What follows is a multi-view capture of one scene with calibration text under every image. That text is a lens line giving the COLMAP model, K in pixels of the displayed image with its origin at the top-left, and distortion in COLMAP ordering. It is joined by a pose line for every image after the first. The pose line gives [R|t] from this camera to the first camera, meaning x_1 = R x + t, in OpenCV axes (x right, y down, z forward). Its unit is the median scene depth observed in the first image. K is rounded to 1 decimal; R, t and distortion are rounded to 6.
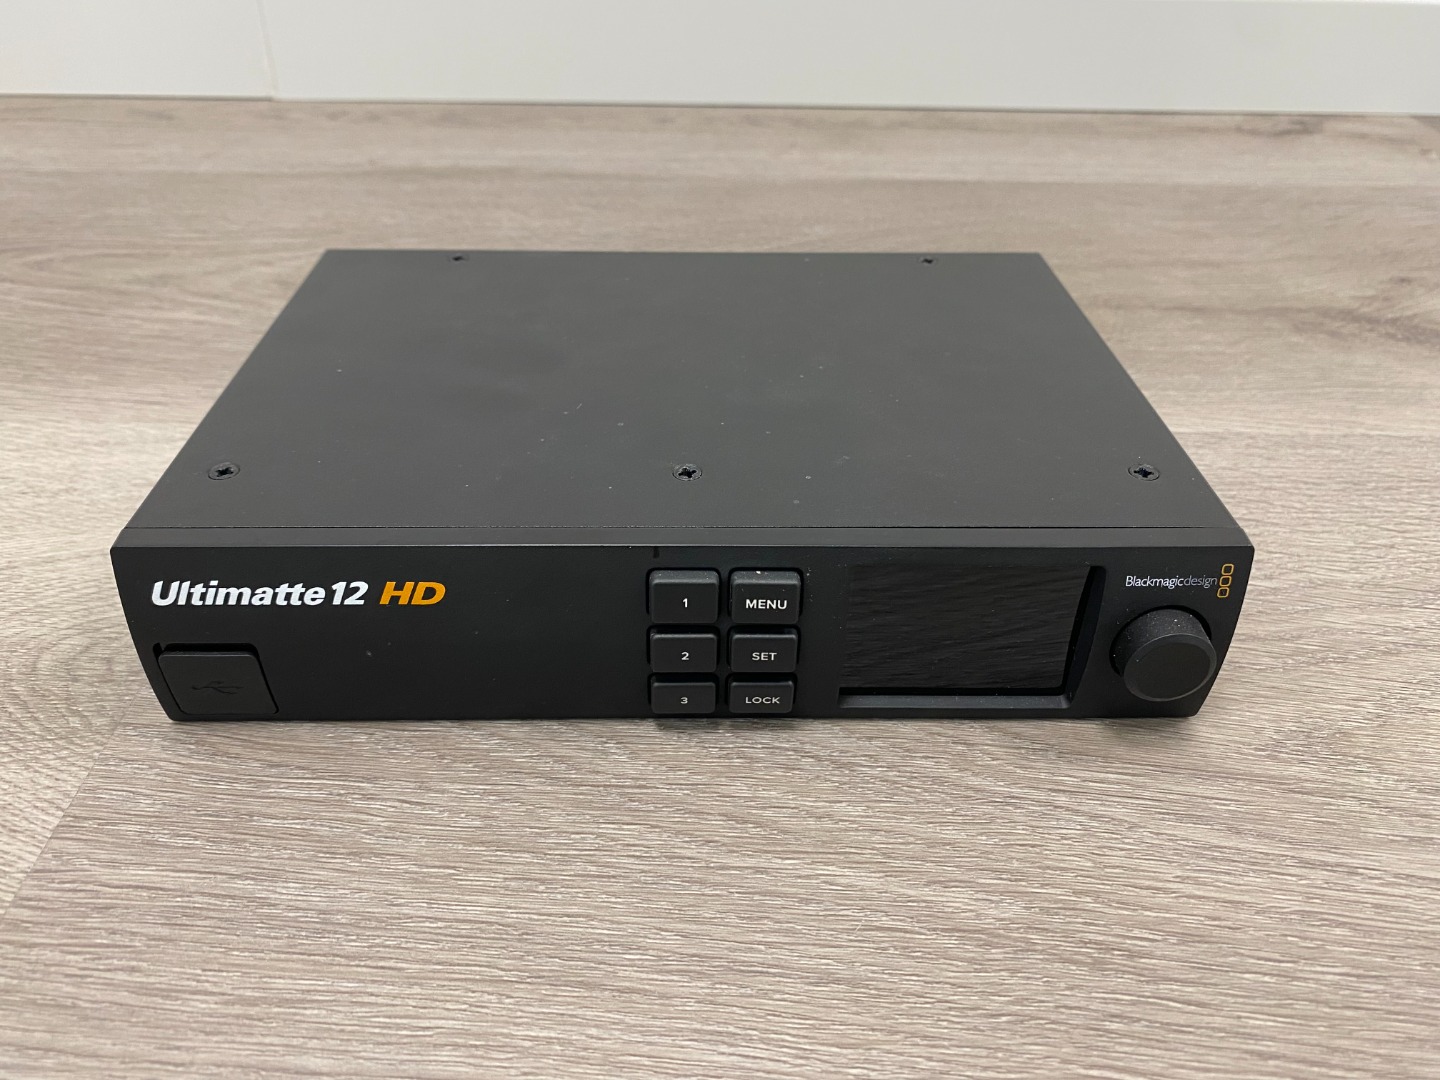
lens RADIAL K [[1088.1, 0, 717.1], [0, 1088.1, 505.1], [0, 0, 1]] dist [-0.005826, -0.004803]
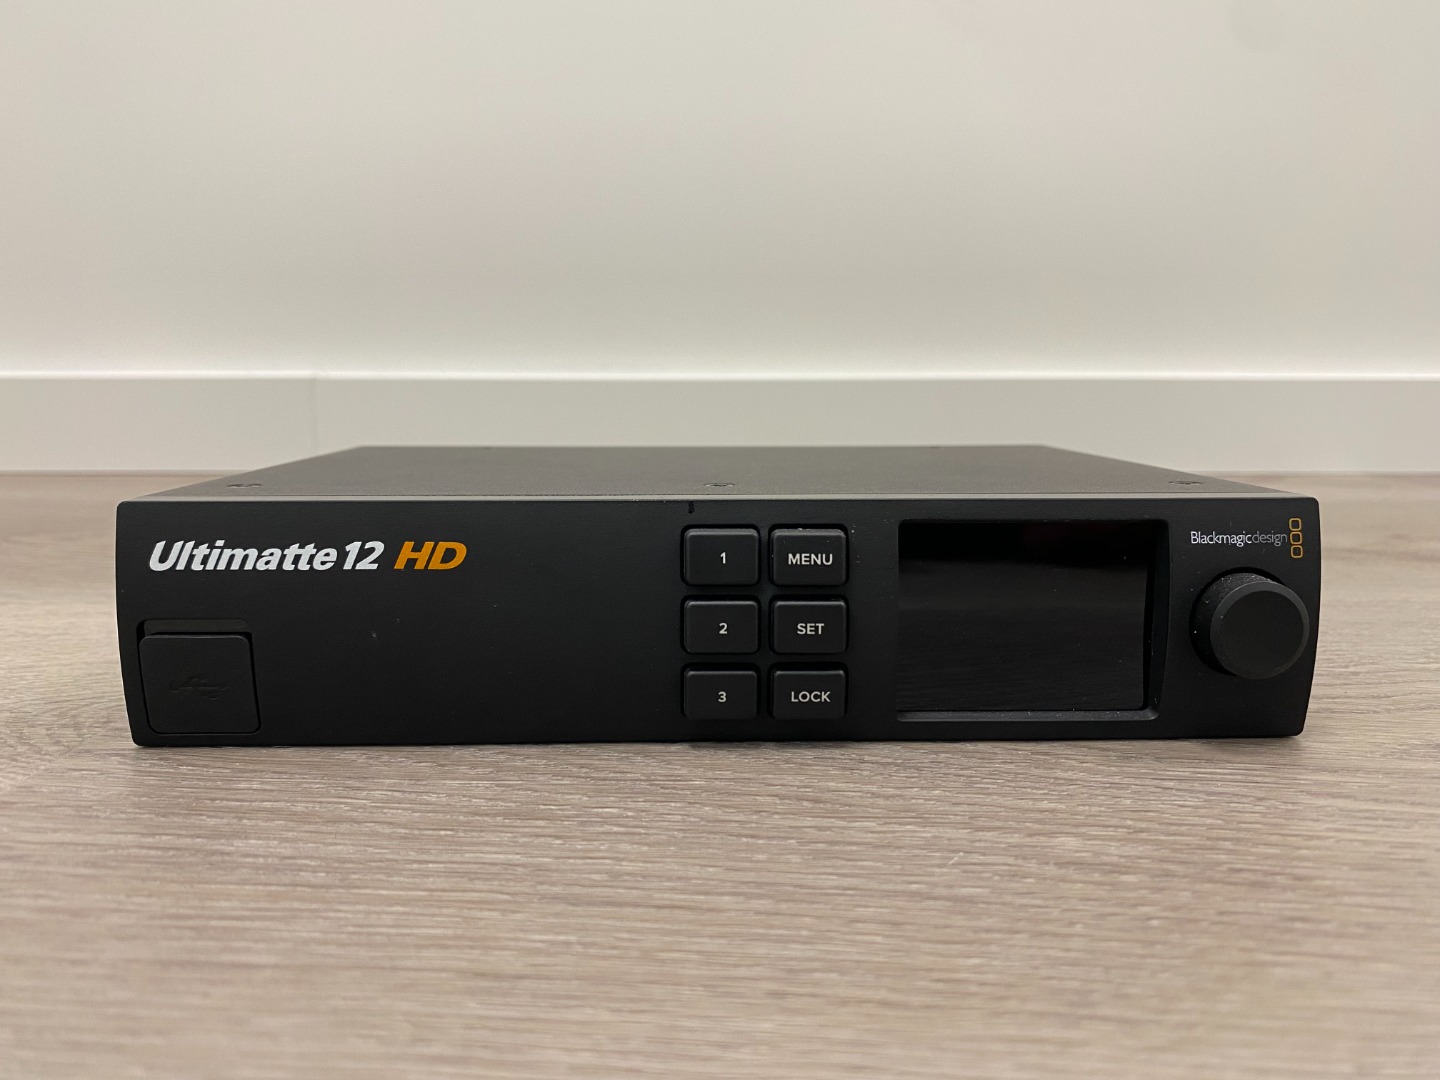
lens RADIAL K [[1088.1, 0, 713.3], [0, 1088.1, 531.8], [0, 0, 1]] dist [-0.005826, -0.004803]
pose [[0.999833, -0.017566, 0.005063, -0.026859], [0.017993, 0.896634, -0.442407, 0.306582], [0.003232, 0.442424, 0.896800, 0.099201]]
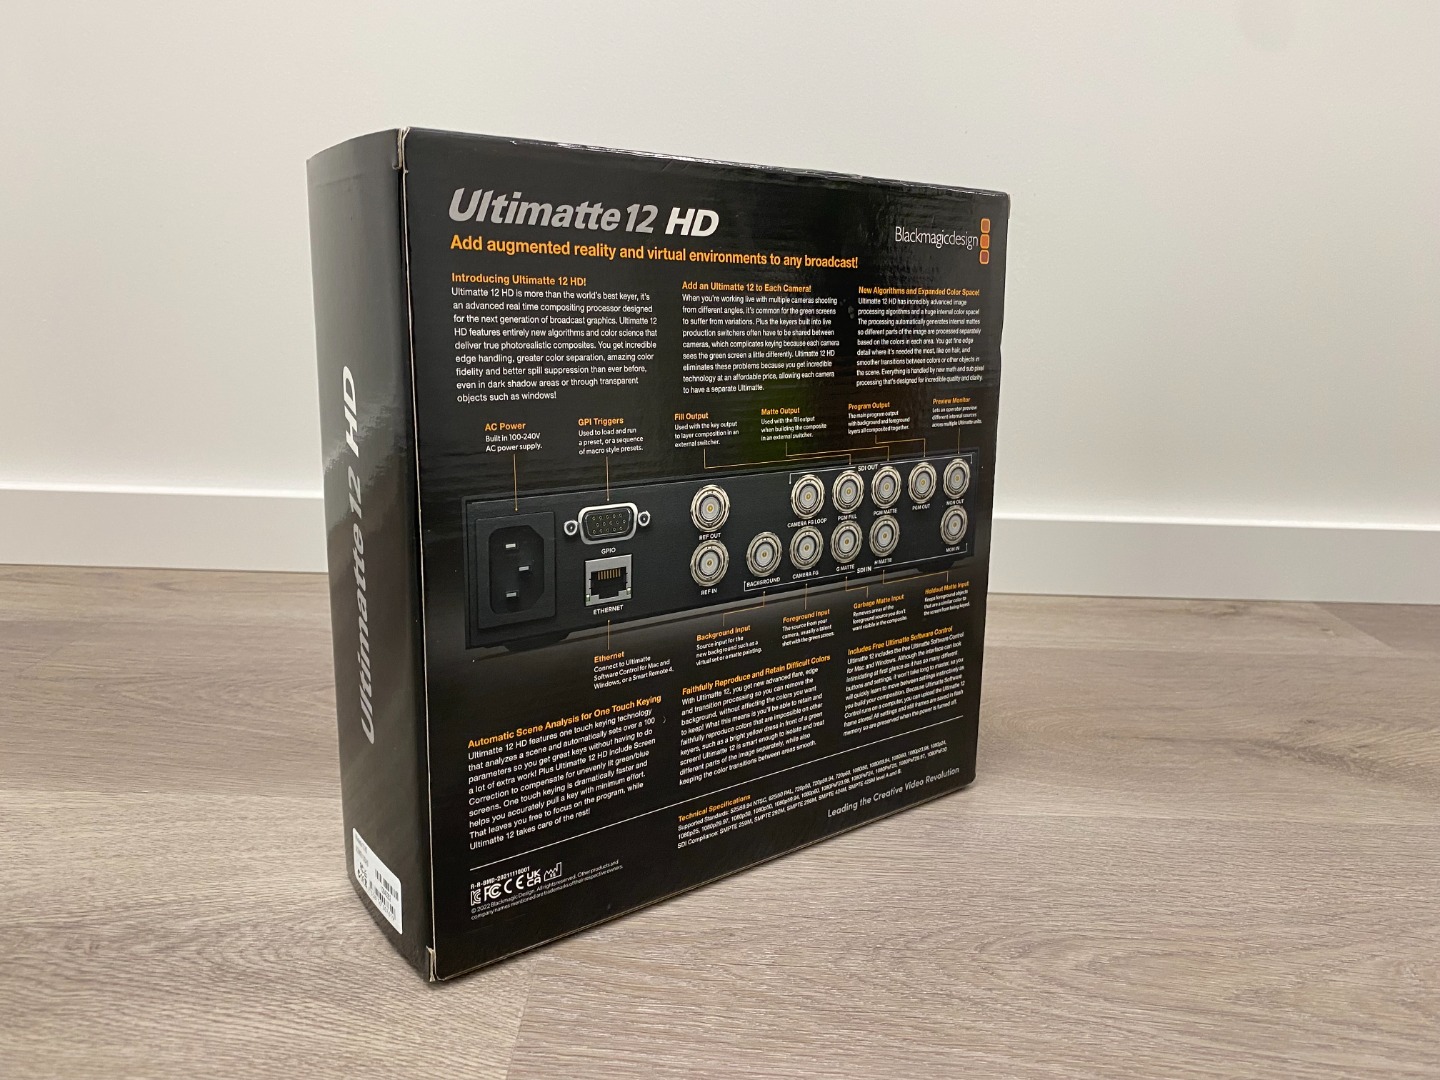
lens RADIAL K [[1088.1, 0, 732.2], [0, 1088.1, 552.3], [0, 0, 1]] dist [-0.005826, -0.004803]
pose [[0.999786, 0.016945, 0.011834, -0.196190], [-0.011751, 0.937069, -0.348948, 0.121229], [-0.017002, 0.348734, 0.937068, -0.534590]]
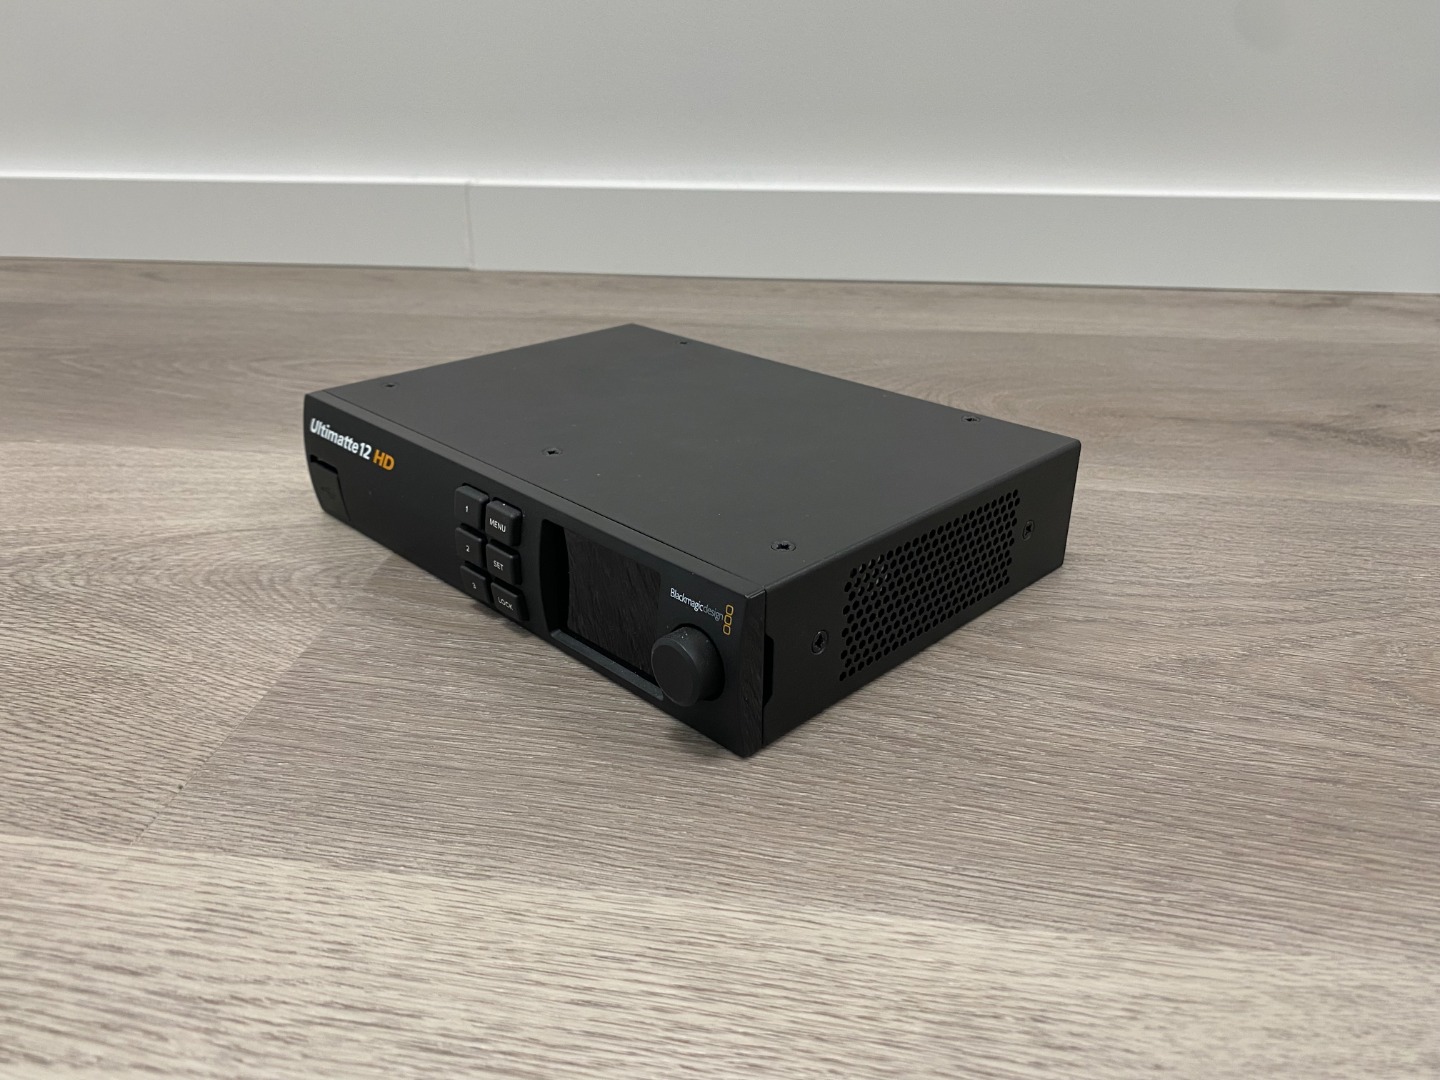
lens RADIAL K [[1088.1, 0, 726.9], [0, 1088.1, 535.9], [0, 0, 1]] dist [-0.005826, -0.004803]
pose [[0.991917, 0.039026, -0.120736, 0.100080], [-0.058430, 0.985123, -0.161613, 0.219256], [0.112632, 0.167361, 0.979441, -0.286890]]
